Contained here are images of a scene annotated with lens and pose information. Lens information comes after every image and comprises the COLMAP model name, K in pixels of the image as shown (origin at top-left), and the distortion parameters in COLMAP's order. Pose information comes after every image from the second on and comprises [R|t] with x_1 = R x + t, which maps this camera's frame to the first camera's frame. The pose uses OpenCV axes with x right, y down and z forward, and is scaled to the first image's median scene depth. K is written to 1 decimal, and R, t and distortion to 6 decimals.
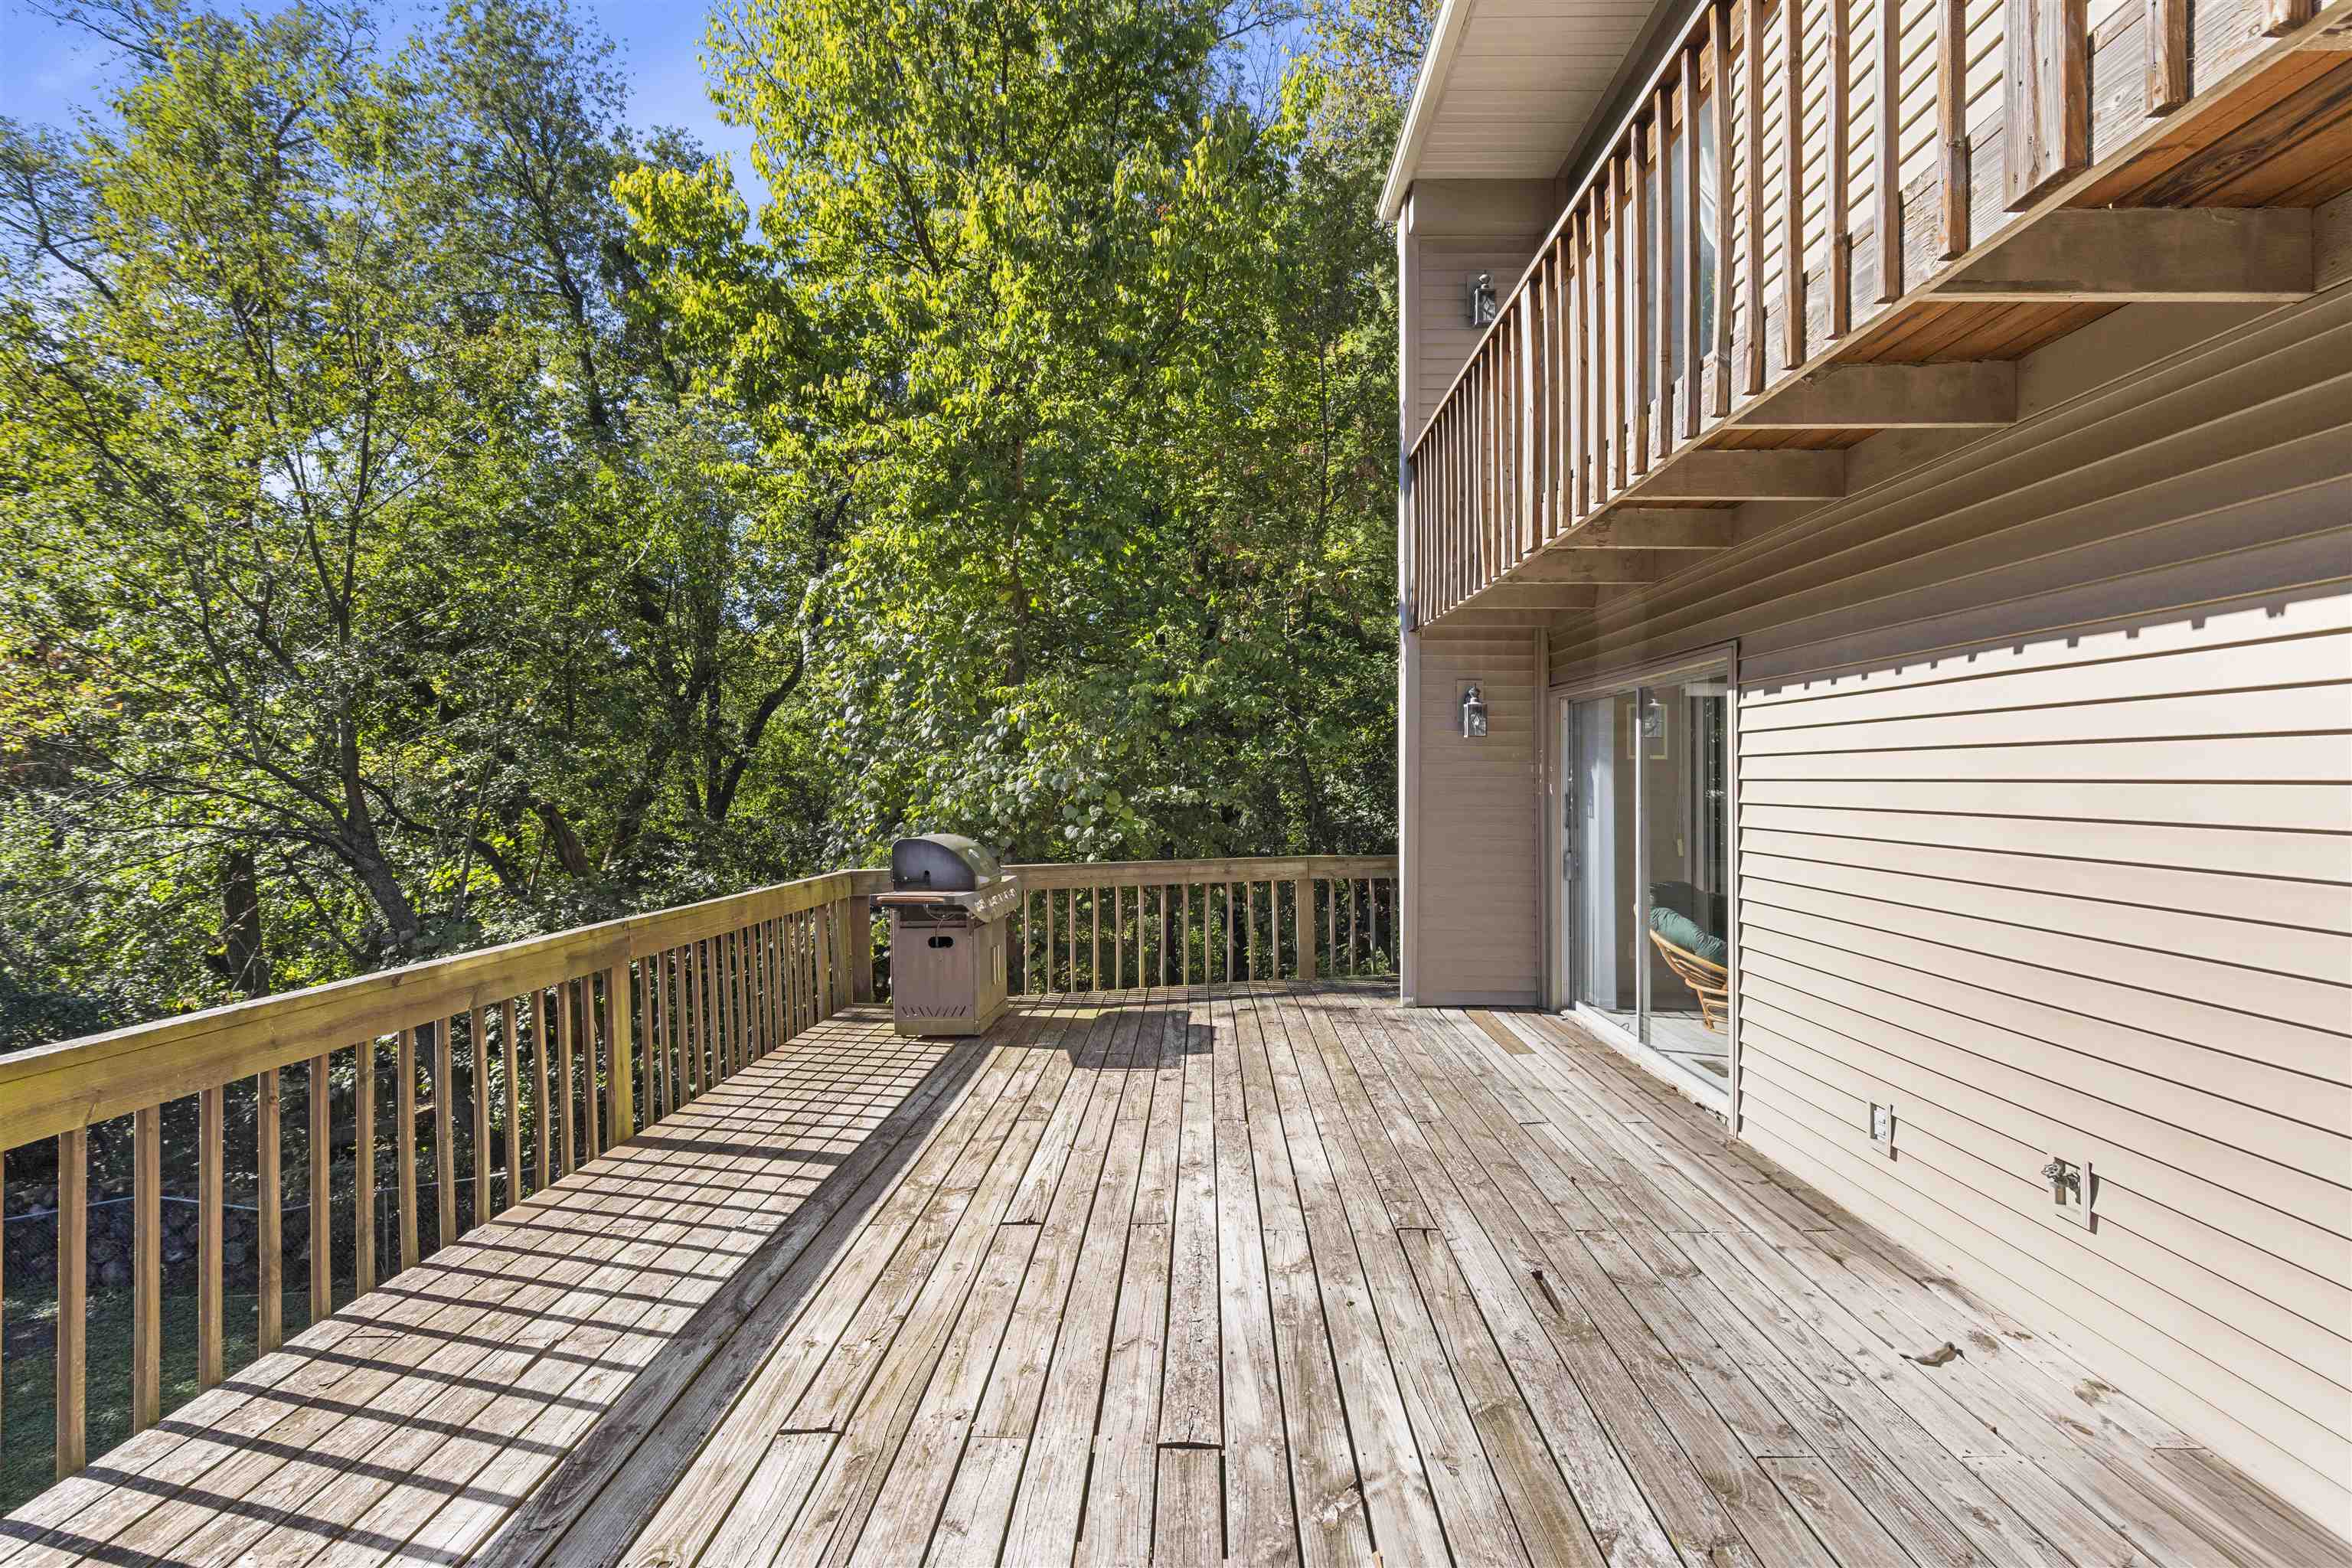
lens RADIAL K [[1069.9, 0, 1176.6], [0, 1069.9, 782.7], [0, 0, 1]] dist [0.004913, -0.001432]
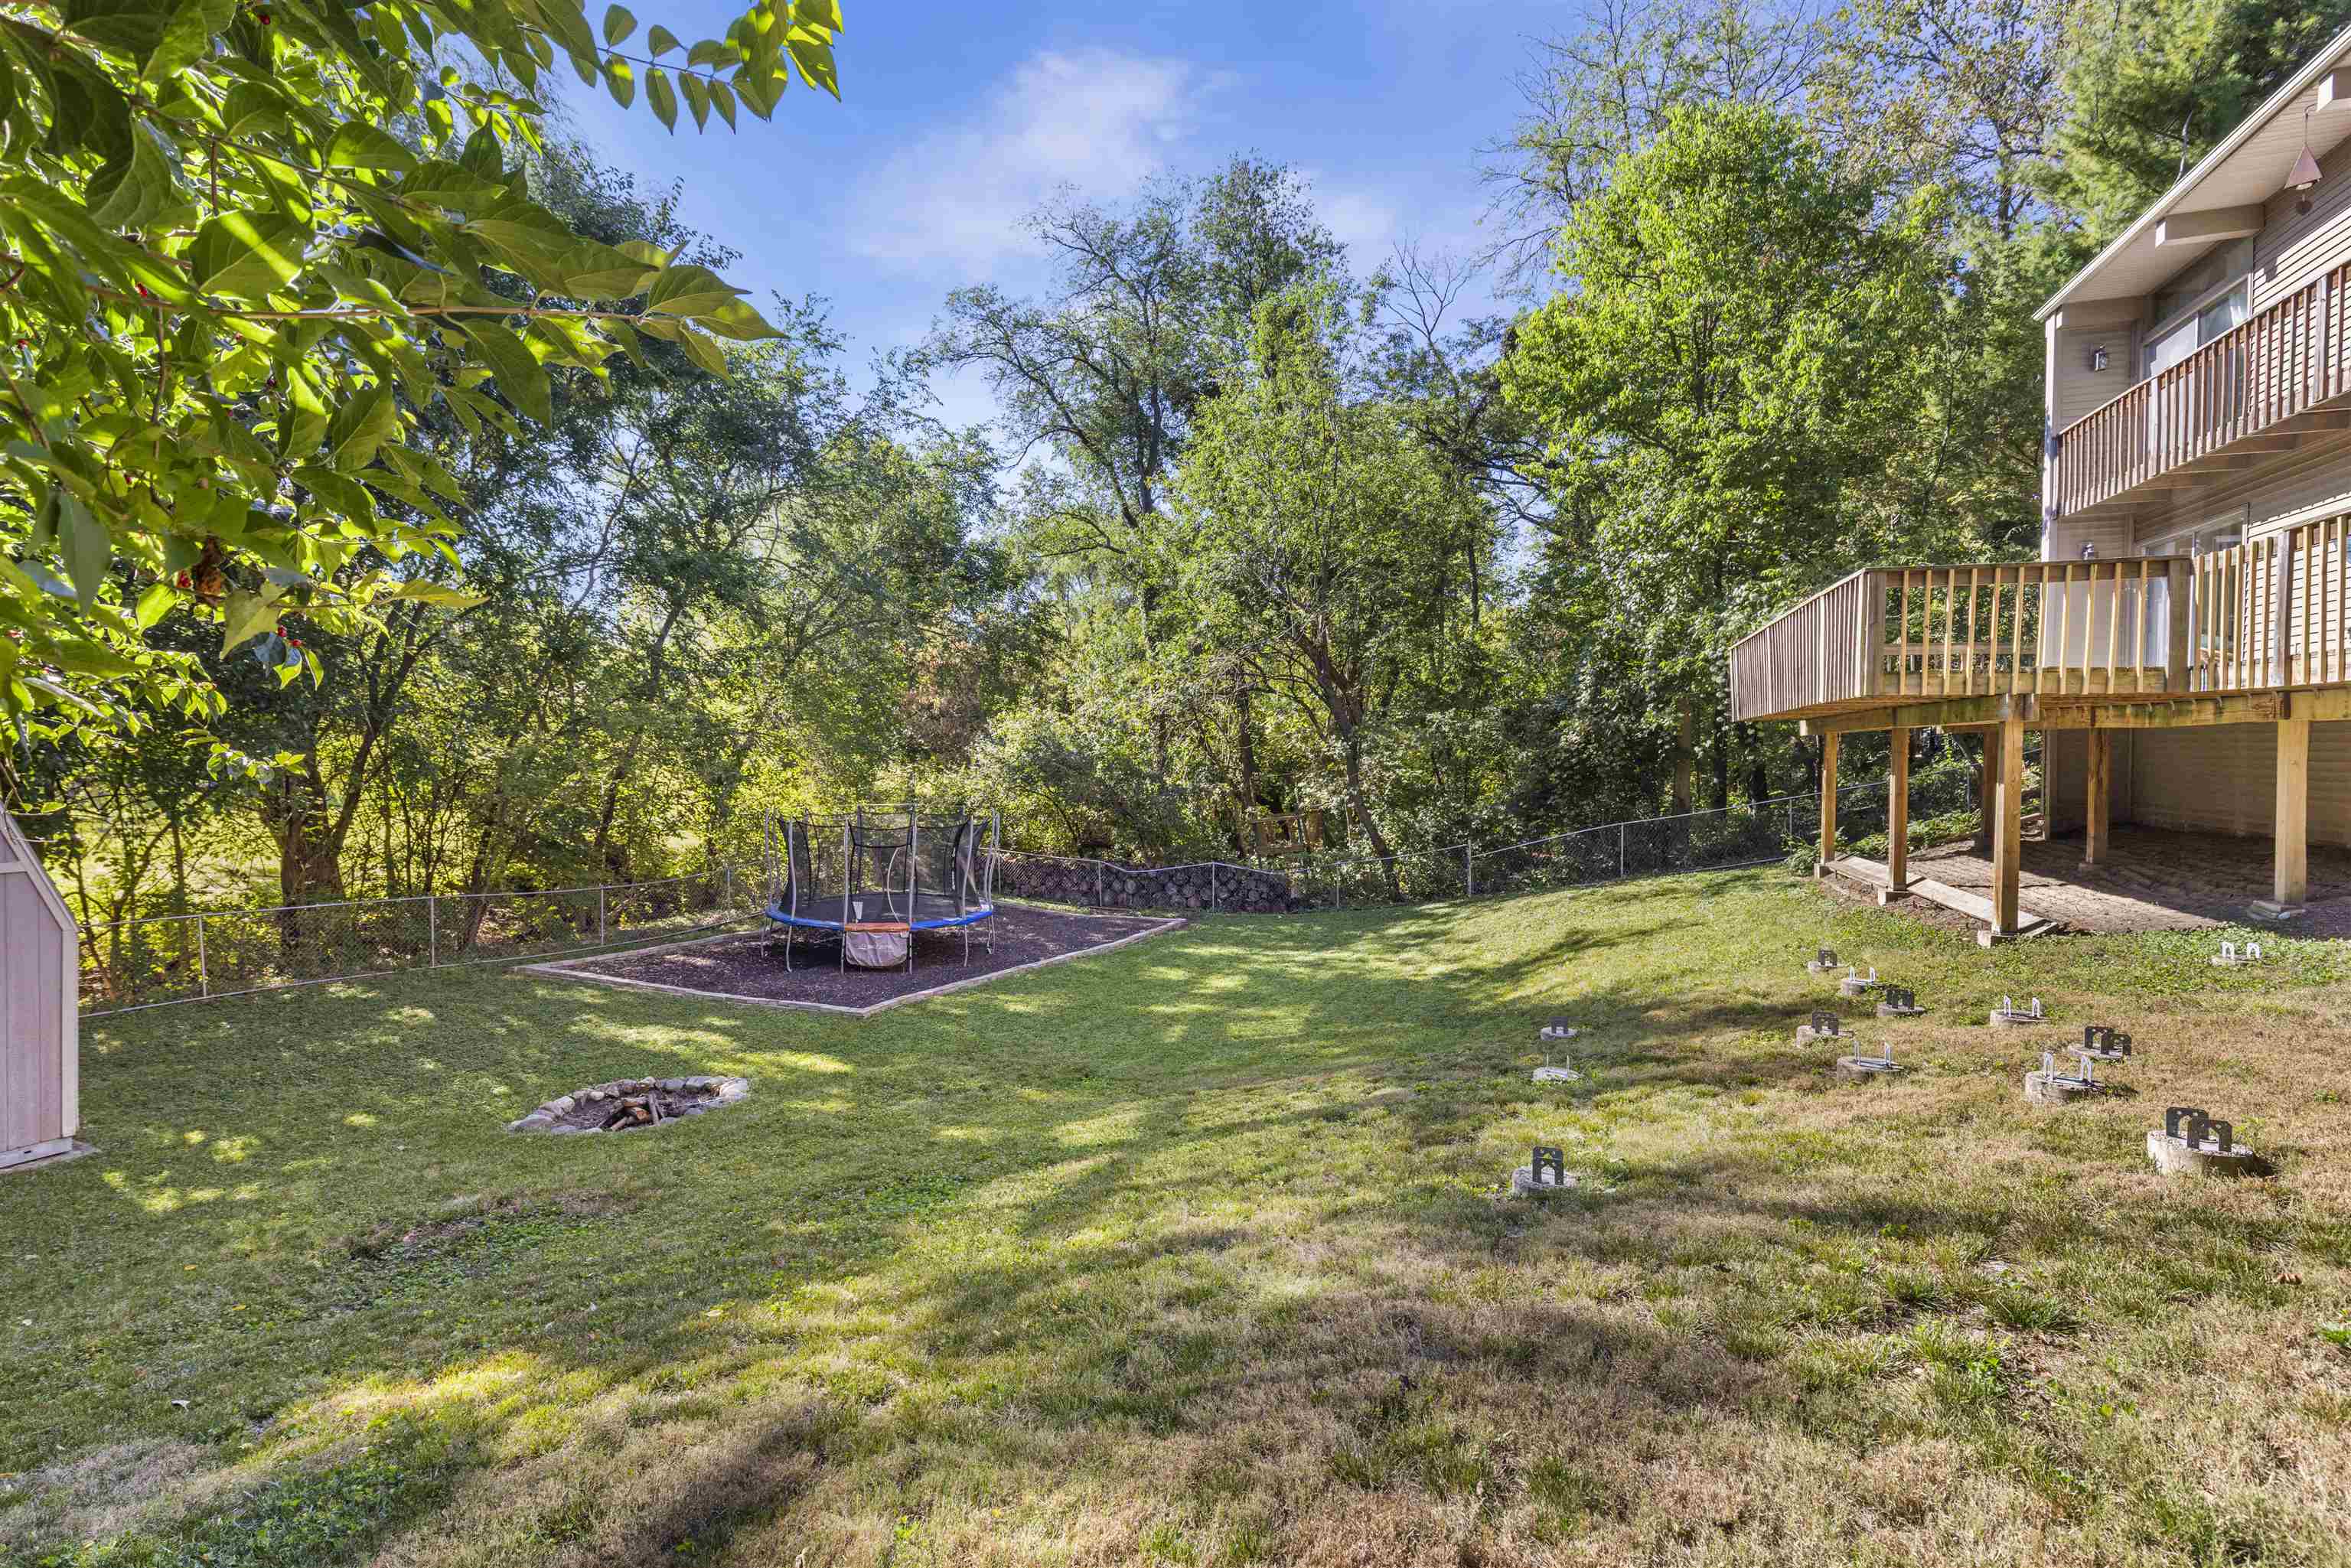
lens RADIAL K [[1069.4, 0, 1175.0], [0, 1069.4, 780.5], [0, 0, 1]] dist [0.004913, -0.001432]
pose [[0.954012, 0.013639, -0.299458, -2.066129], [-0.006994, 0.999705, 0.023251, 0.867566], [0.299686, -0.020087, 0.953826, -4.013187]]
